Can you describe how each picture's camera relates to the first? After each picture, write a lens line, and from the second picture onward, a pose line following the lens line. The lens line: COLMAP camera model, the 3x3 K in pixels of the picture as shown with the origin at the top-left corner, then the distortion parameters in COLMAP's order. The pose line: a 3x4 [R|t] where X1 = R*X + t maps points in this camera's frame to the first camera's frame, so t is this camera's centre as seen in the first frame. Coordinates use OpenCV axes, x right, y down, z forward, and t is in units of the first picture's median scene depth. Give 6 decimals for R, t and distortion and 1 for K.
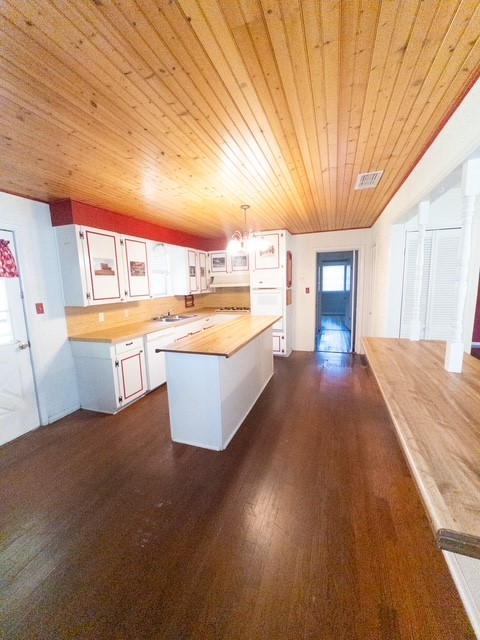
lens RADIAL K [[257.3, 0, 241.9], [0, 257.3, 319.3], [0, 0, 1]] dist [0.003244, 0.000128]
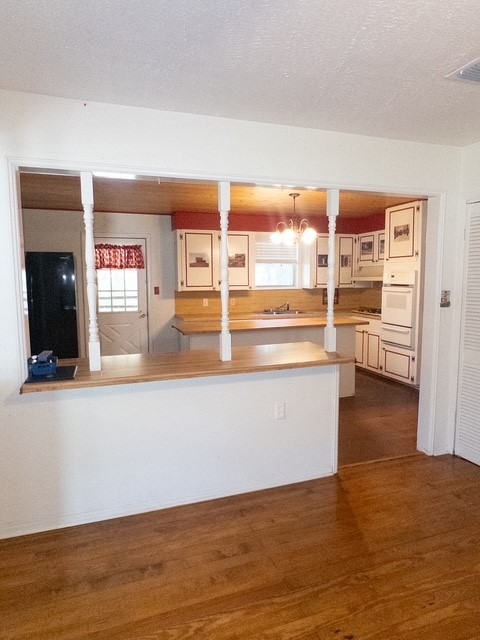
lens RADIAL K [[407.5, 0, 239.9], [0, 407.5, 319.9], [0, 0, 1]] dist [-0.007884, -0.000049]
pose [[0.631068, 0.109636, -0.767941, 0.972827], [-0.123932, 0.991496, 0.039708, -0.022903], [0.765763, 0.070114, 0.639289, -0.048629]]
